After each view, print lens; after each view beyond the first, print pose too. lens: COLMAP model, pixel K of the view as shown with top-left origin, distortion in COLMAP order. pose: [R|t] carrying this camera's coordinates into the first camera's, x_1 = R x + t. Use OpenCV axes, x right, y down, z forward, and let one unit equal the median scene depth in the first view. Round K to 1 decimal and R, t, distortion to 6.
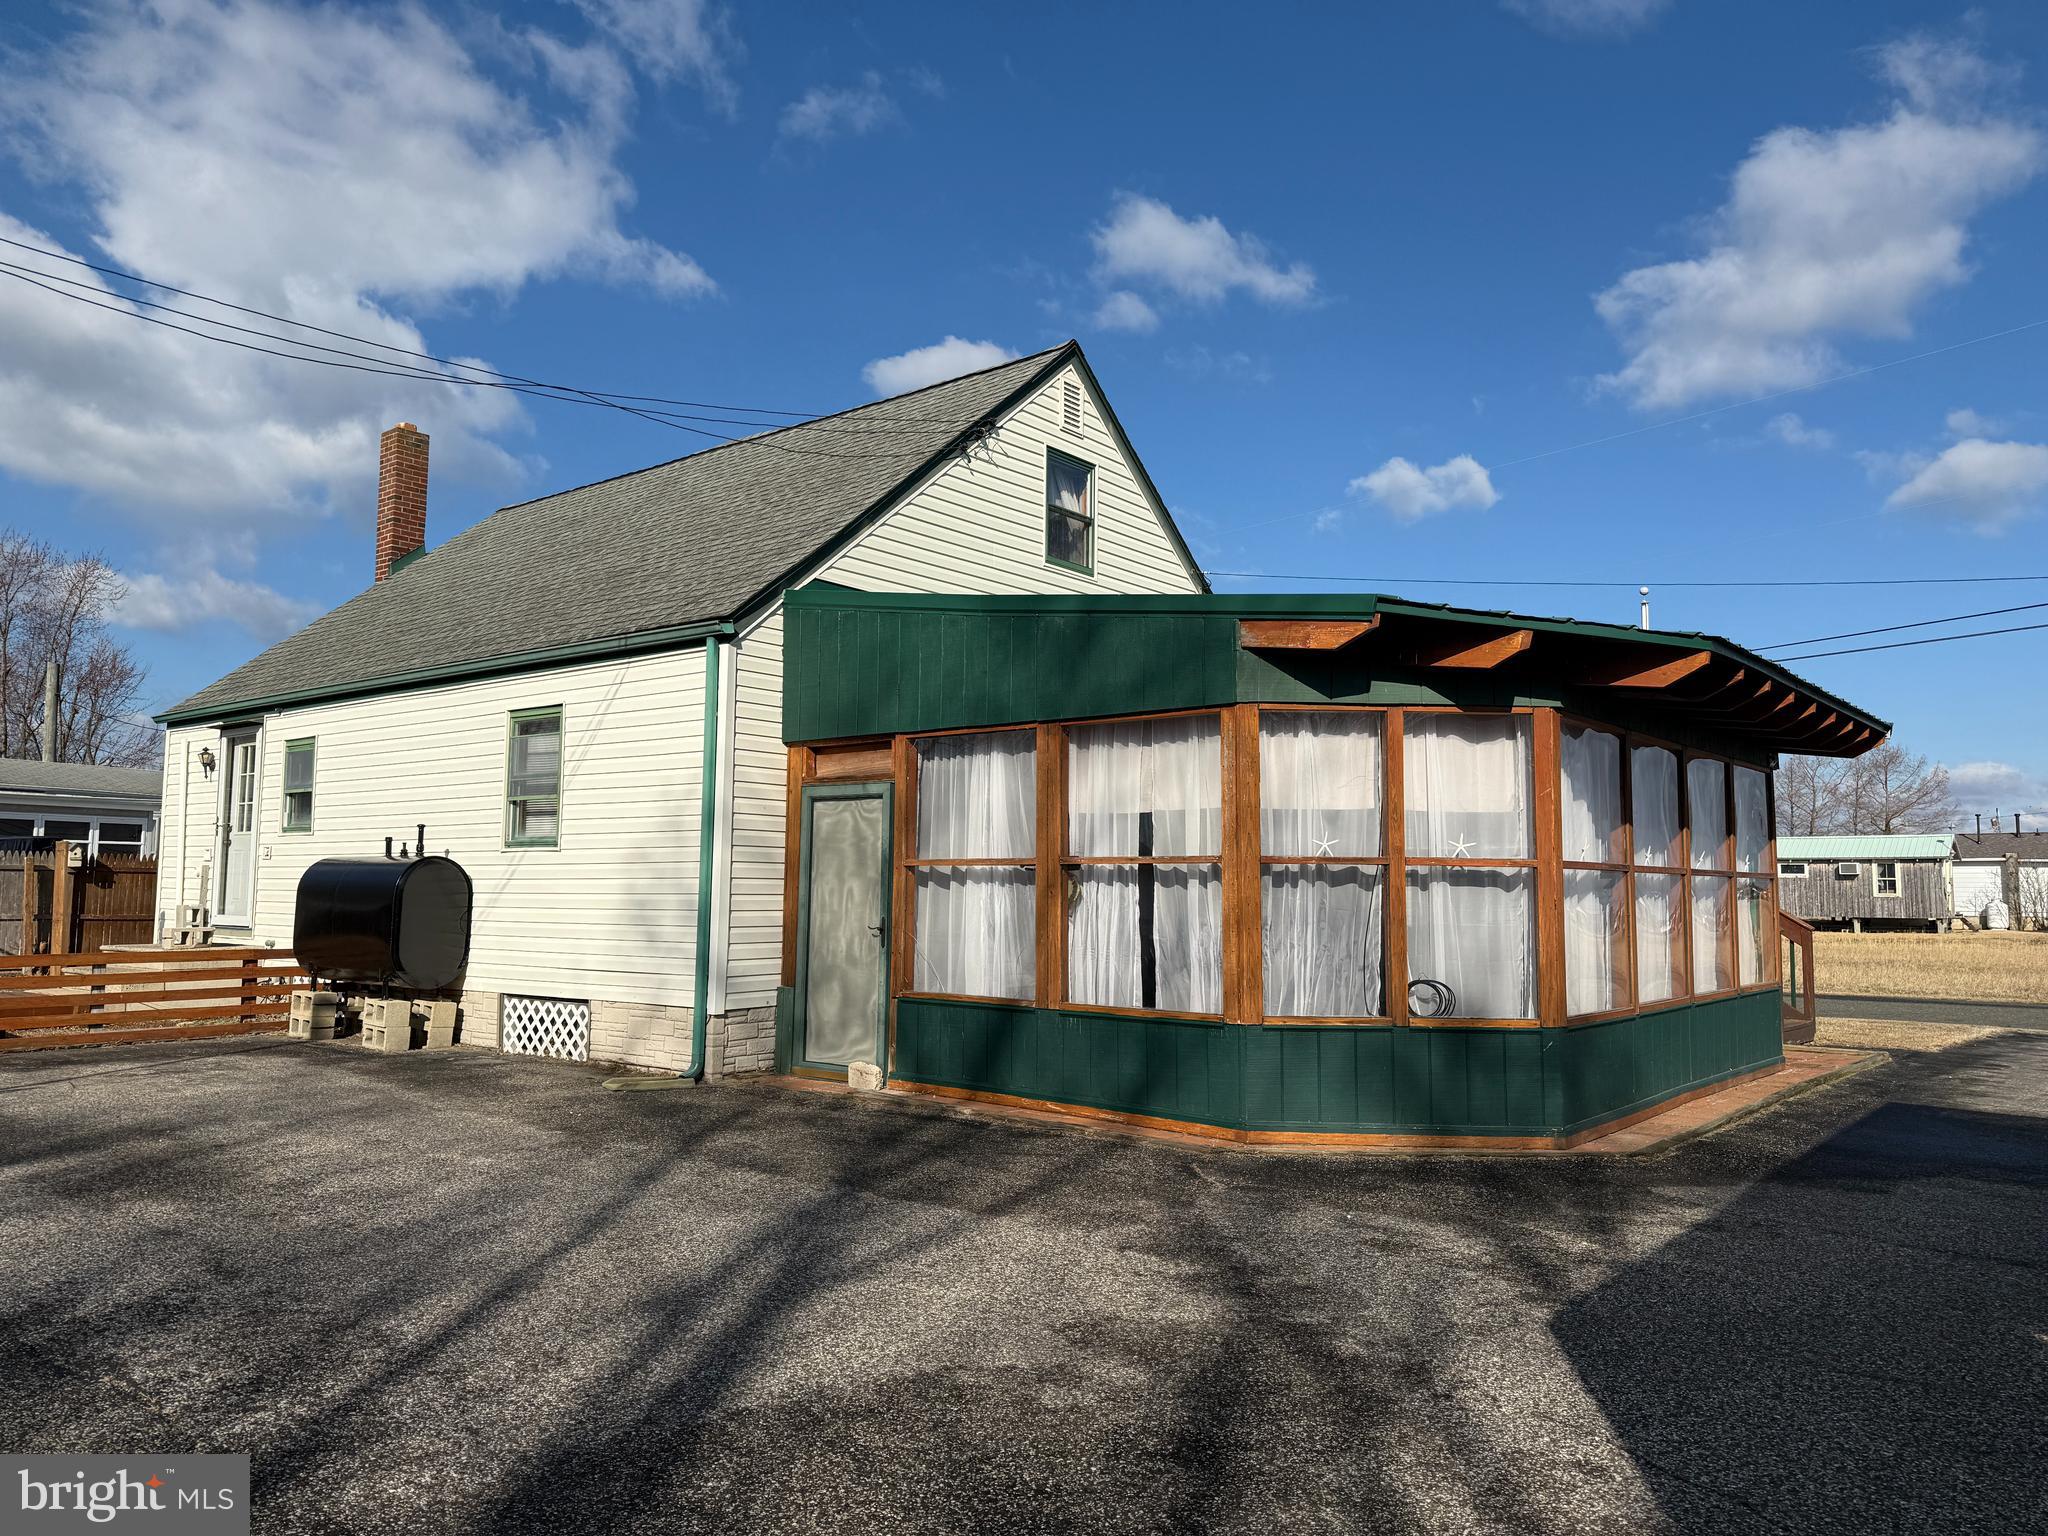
lens RADIAL K [[1425.7, 0, 1025.9], [0, 1425.7, 769.8], [0, 0, 1]] dist [0.103614, -0.140332]
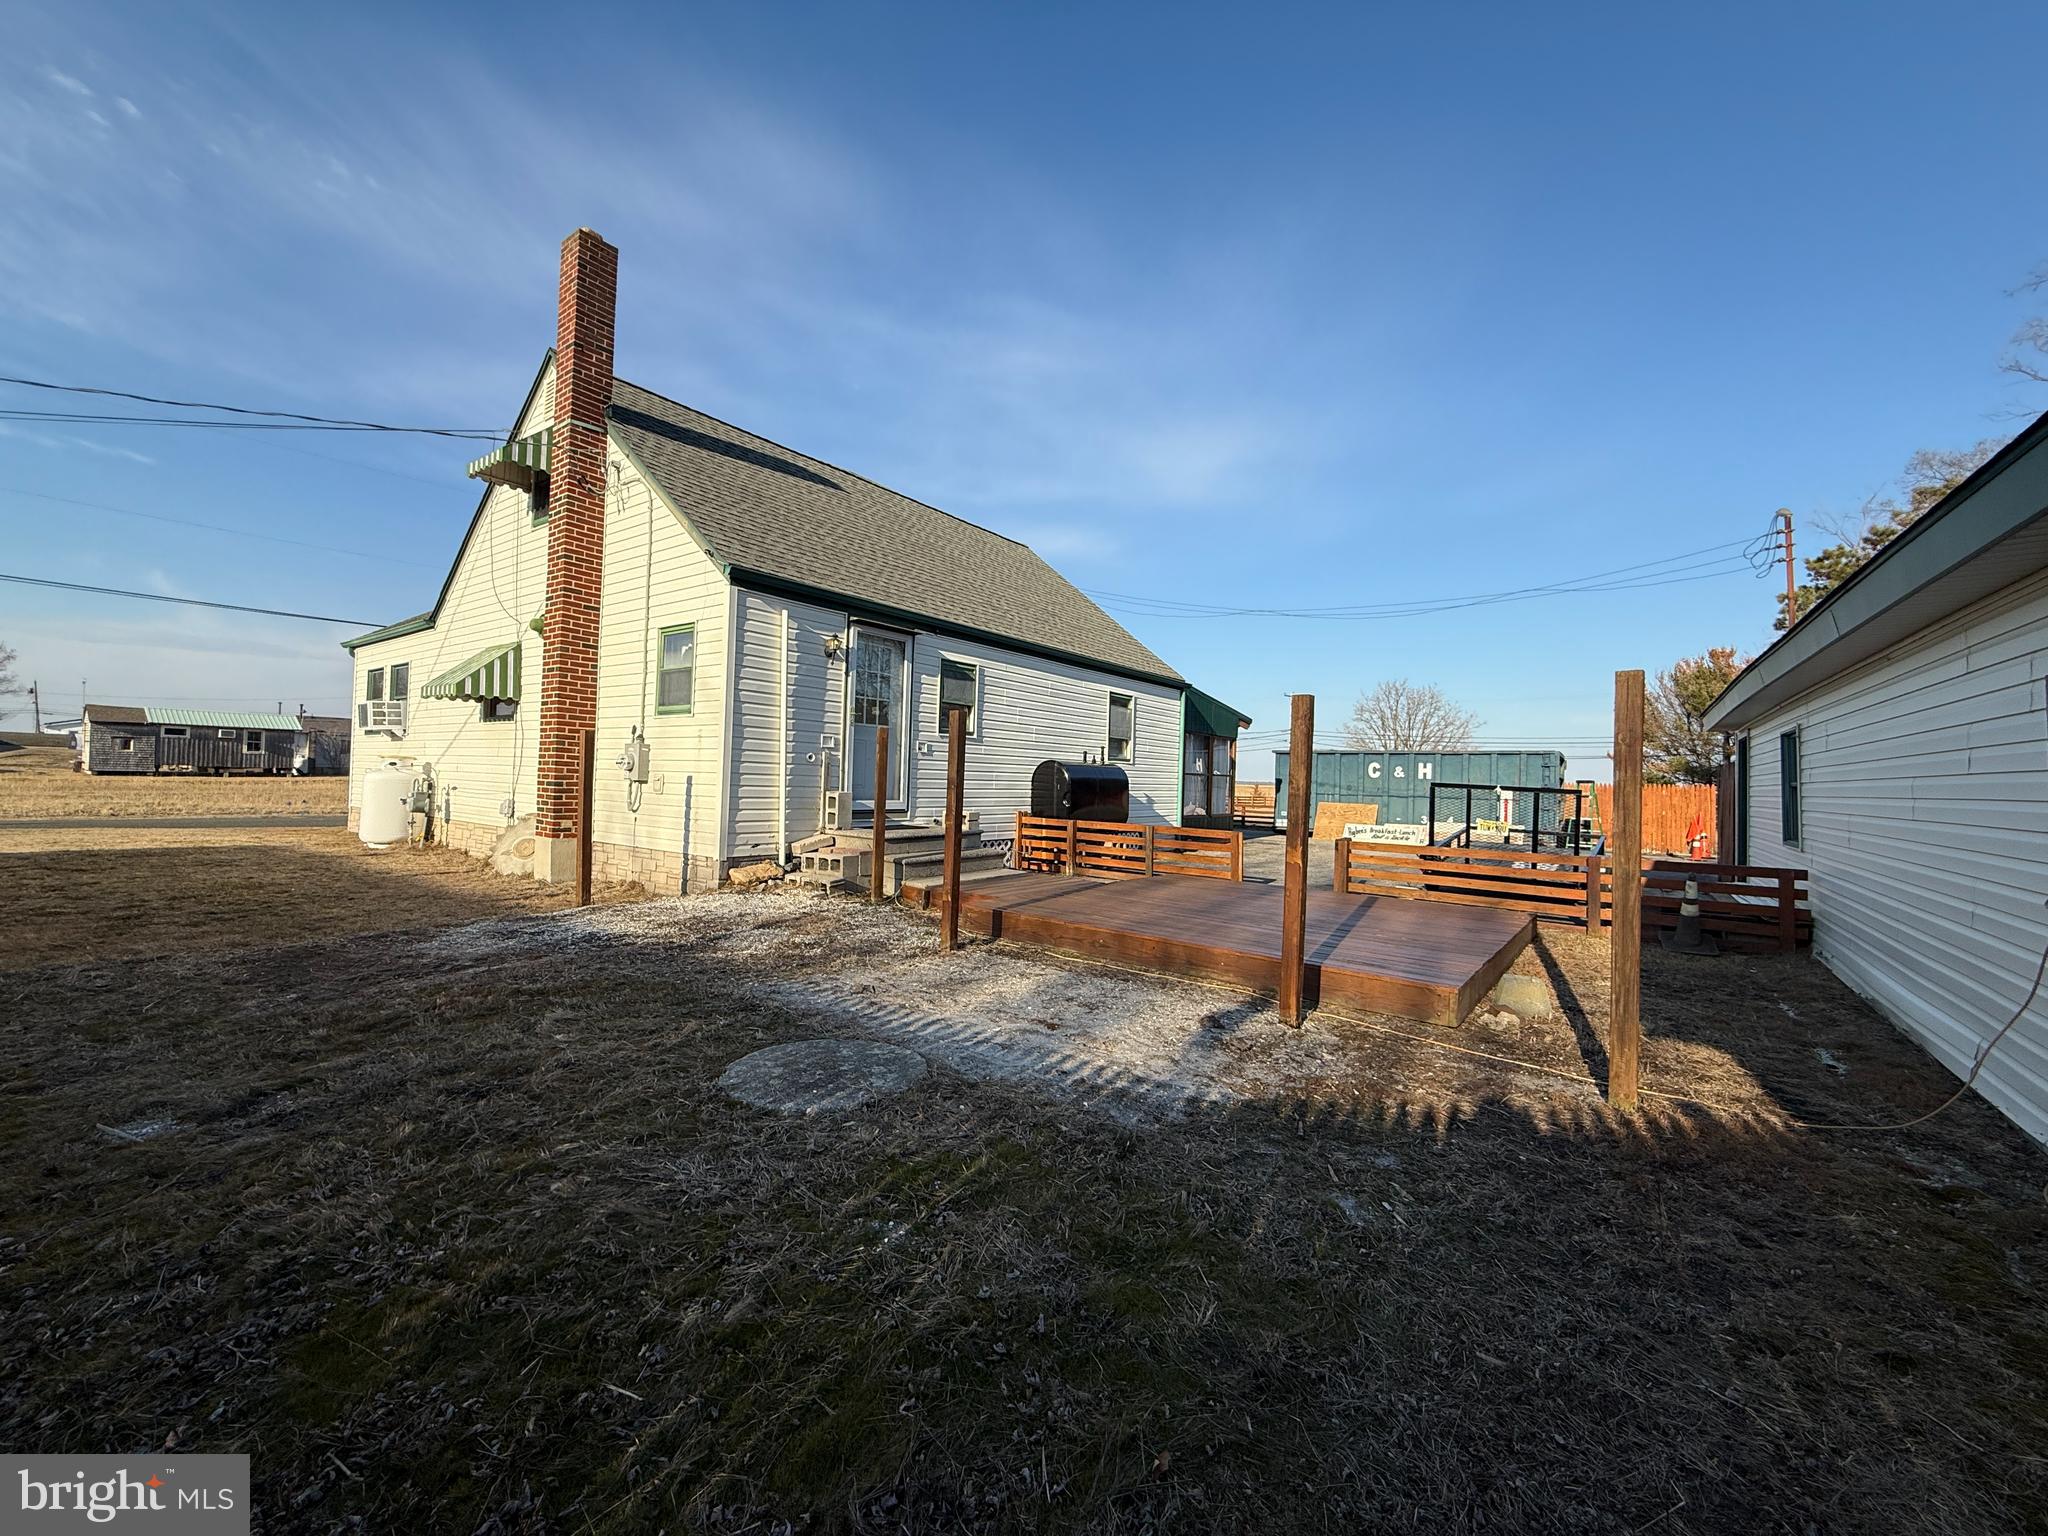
lens RADIAL K [[816.7, 0, 1021.4], [0, 816.7, 765.1], [0, 0, 1]] dist [-0.000476, -0.000207]
pose [[-0.039433, 0.005585, 0.999207, -1.575235], [-0.114021, 0.993427, -0.010052, 0.090497], [-0.992695, -0.114327, -0.038537, 1.230614]]
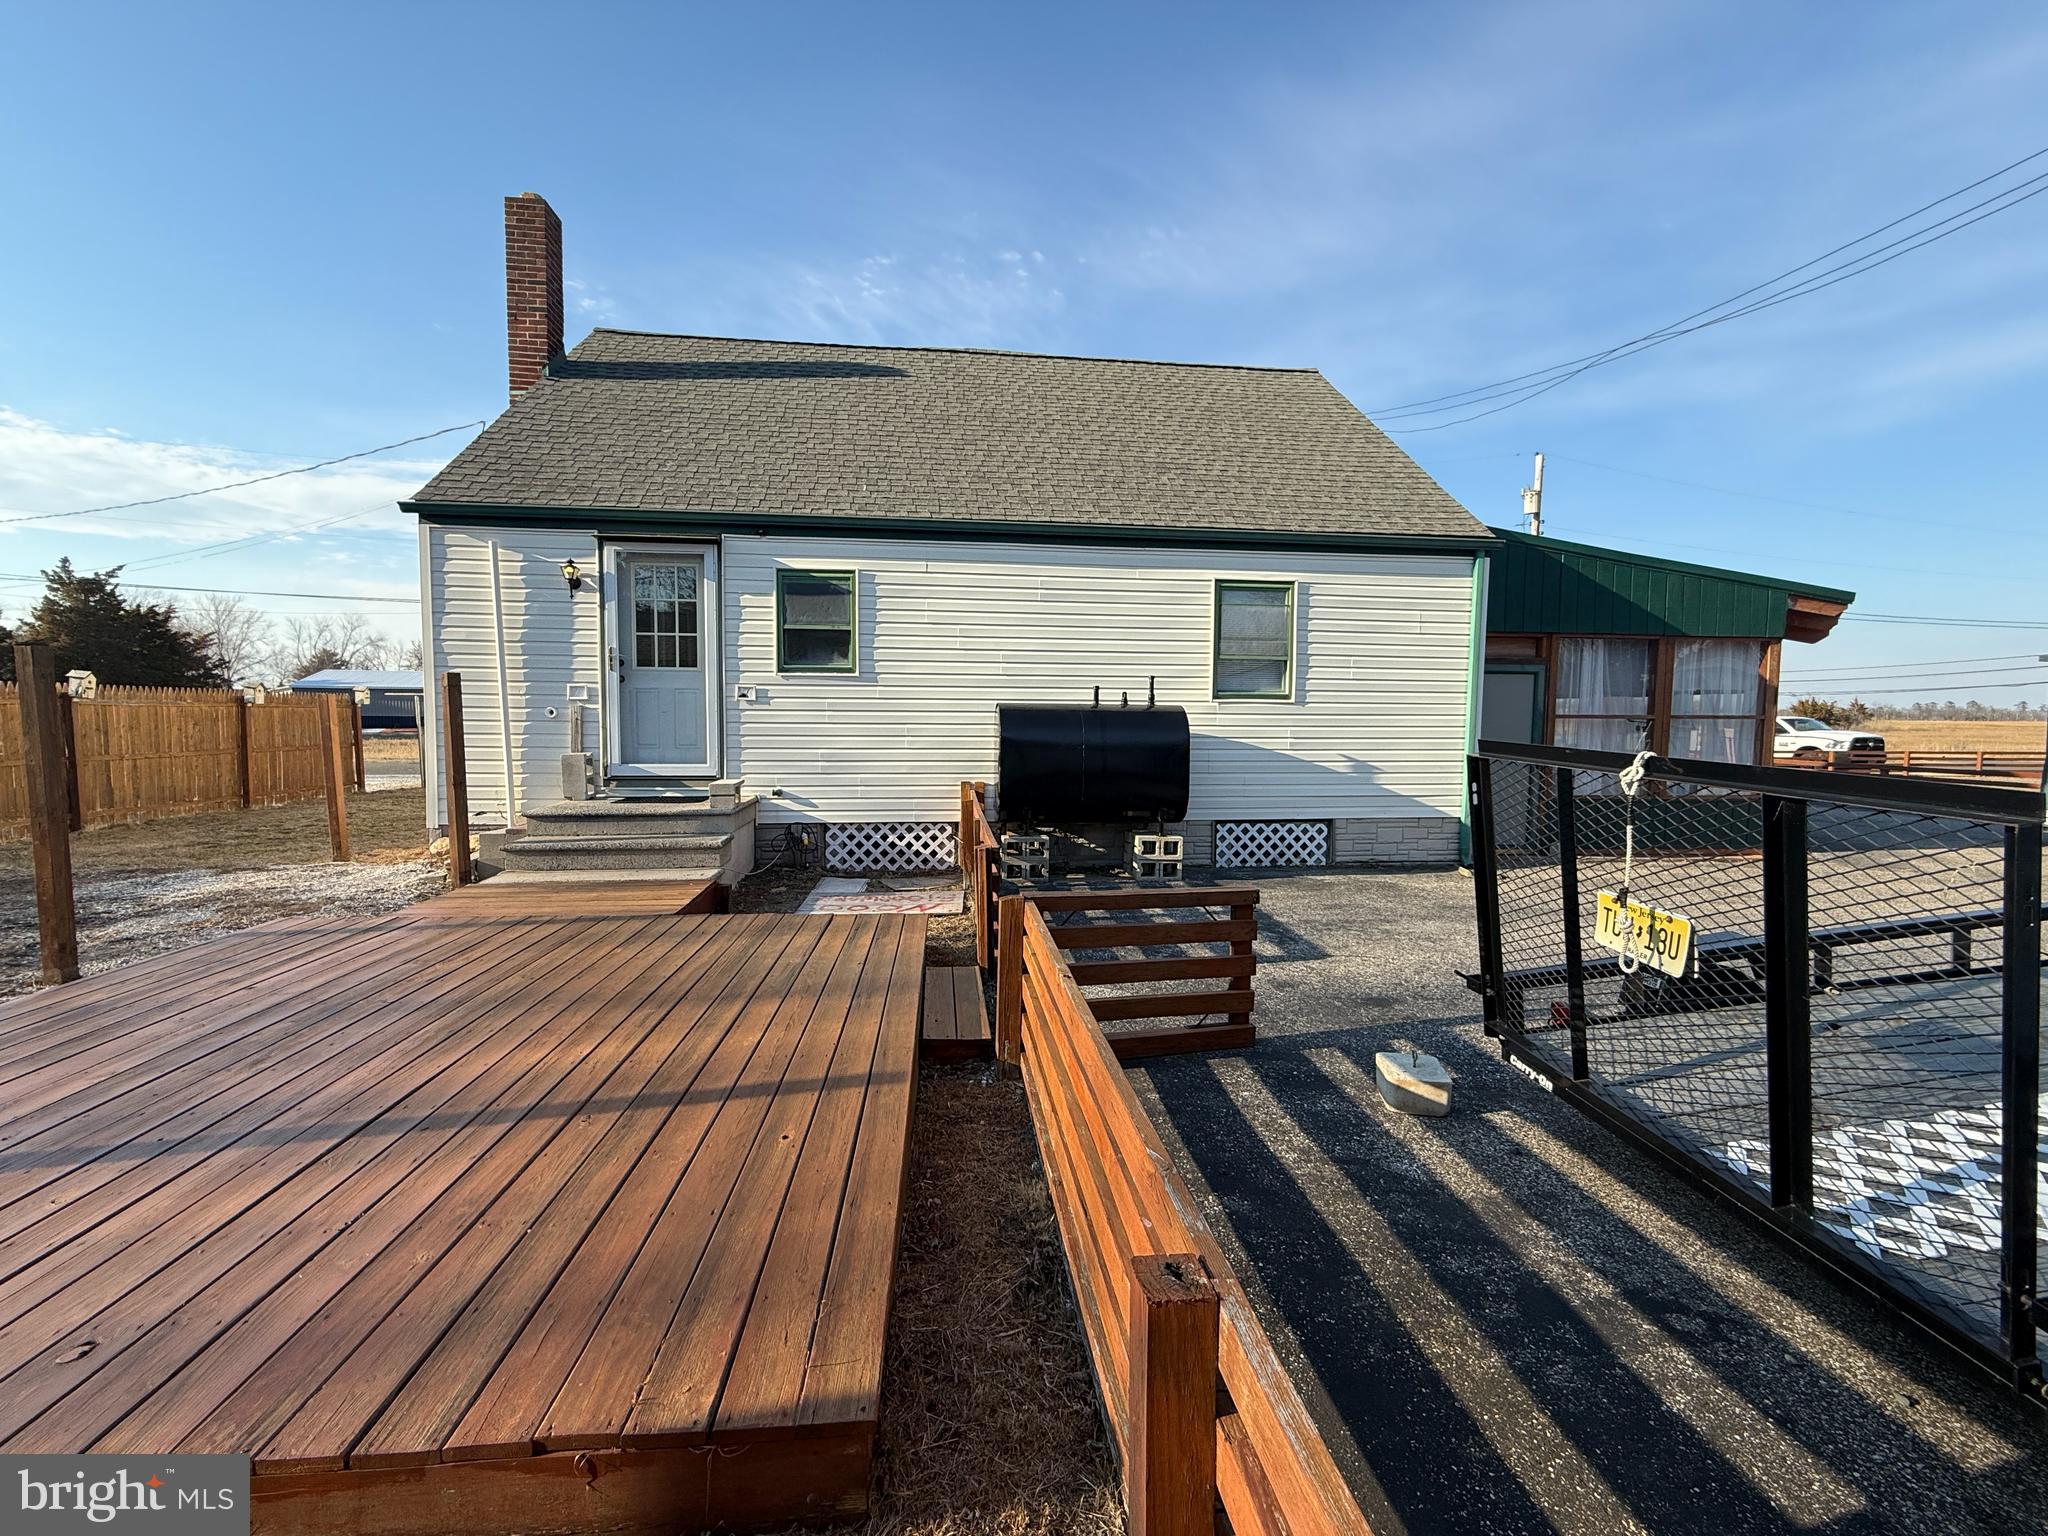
lens RADIAL K [[816.7, 0, 1021.4], [0, 816.7, 765.1], [0, 0, 1]] dist [-0.000476, -0.000207]
pose [[0.700523, -0.048810, 0.711958, -1.003050], [-0.061237, 0.989867, 0.128116, 0.033996], [-0.710997, -0.133346, 0.690436, 0.684564]]
